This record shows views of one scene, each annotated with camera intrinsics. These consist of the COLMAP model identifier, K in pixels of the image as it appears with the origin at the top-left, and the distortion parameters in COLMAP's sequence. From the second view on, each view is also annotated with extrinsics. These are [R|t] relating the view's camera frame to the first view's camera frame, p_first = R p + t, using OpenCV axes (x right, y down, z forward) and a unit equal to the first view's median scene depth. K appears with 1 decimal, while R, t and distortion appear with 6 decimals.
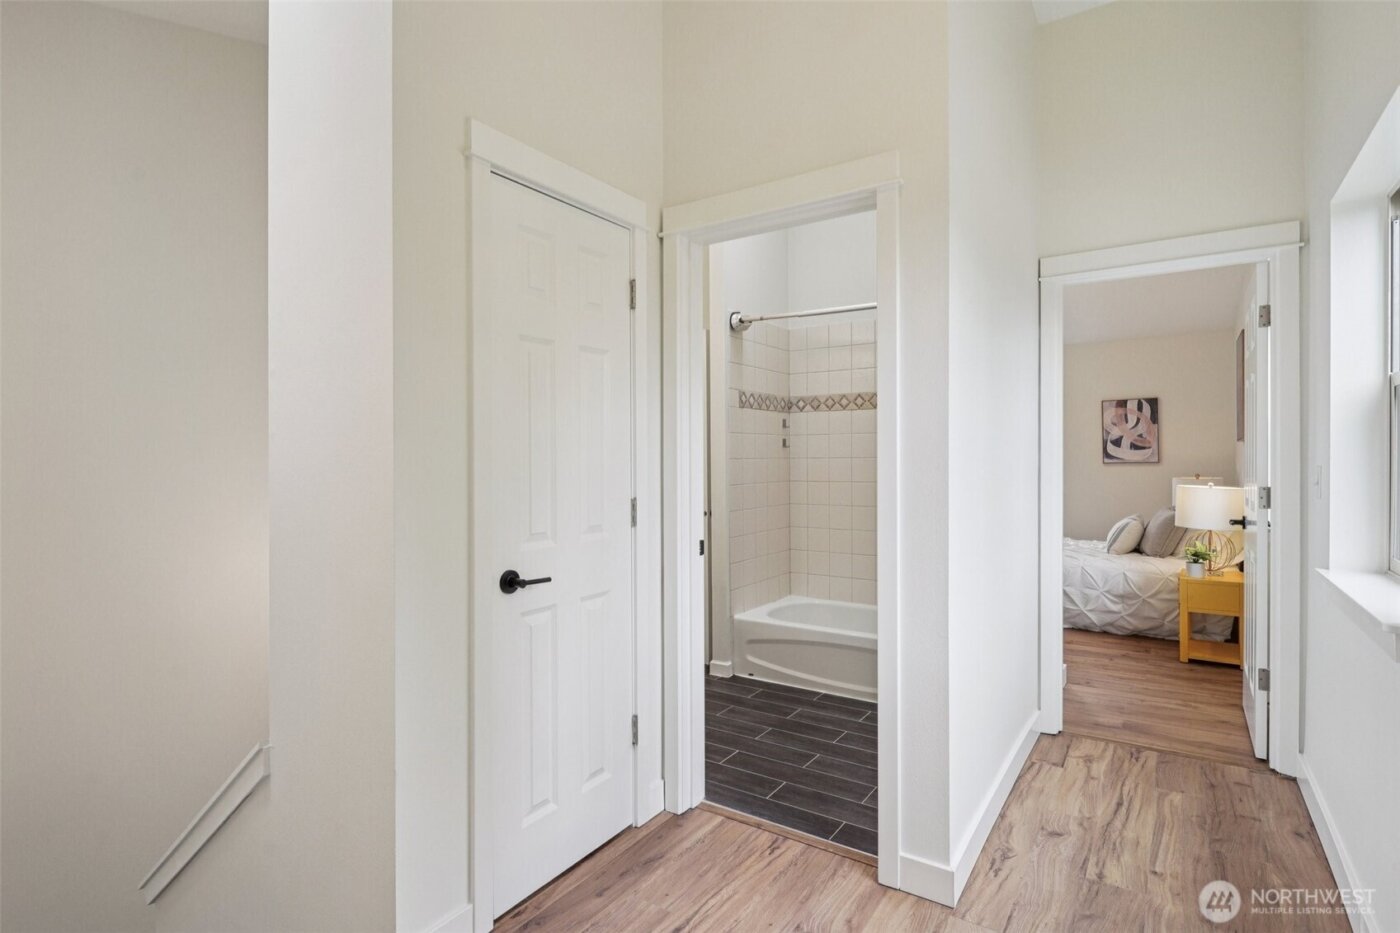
lens RADIAL K [[692.3, 0, 704.6], [0, 692.3, 462.9], [0, 0, 1]] dist [0.007918, -0.002978]
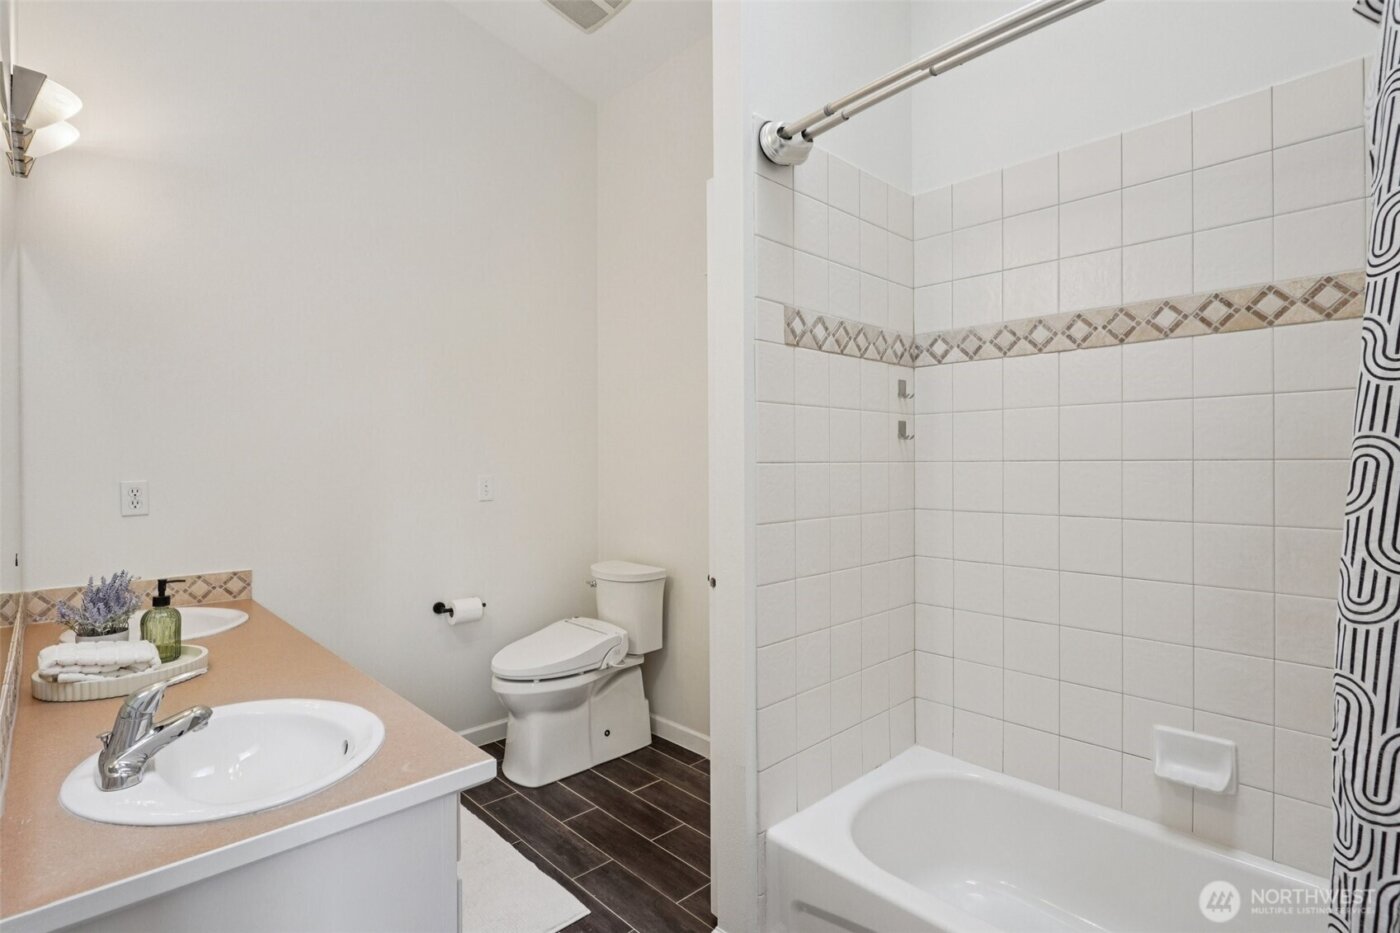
lens RADIAL K [[692.3, 0, 692.7], [0, 692.3, 463.9], [0, 0, 1]] dist [0.007918, -0.002978]
pose [[0.974923, 0.001667, -0.222537, 0.084491], [-0.002682, 0.999987, -0.004258, -0.002690], [0.222527, 0.004748, 0.974915, 0.524644]]
